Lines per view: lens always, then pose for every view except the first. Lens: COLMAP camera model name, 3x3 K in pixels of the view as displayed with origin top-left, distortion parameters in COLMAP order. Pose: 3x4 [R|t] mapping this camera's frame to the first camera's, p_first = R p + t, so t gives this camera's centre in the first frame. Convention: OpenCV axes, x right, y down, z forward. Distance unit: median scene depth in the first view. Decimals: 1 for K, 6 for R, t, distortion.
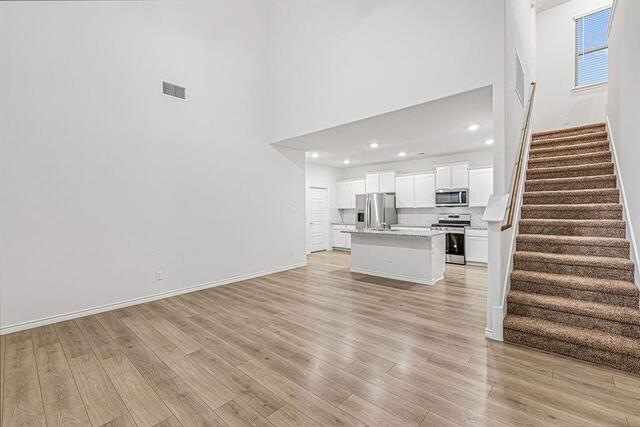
lens RADIAL K [[278.5, 0, 320.0], [0, 278.5, 208.8], [0, 0, 1]] dist [0.001124, 0.000158]
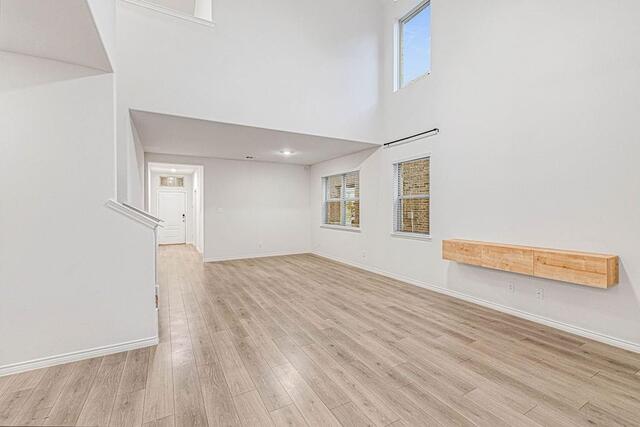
lens RADIAL K [[278.5, 0, 320.0], [0, 278.5, 208.8], [0, 0, 1]] dist [0.001124, 0.000158]
pose [[-0.946064, 0.003653, 0.323959, -0.315159], [0.006990, 0.999934, 0.009137, -0.021976], [-0.323904, 0.010909, -0.946027, 1.985368]]
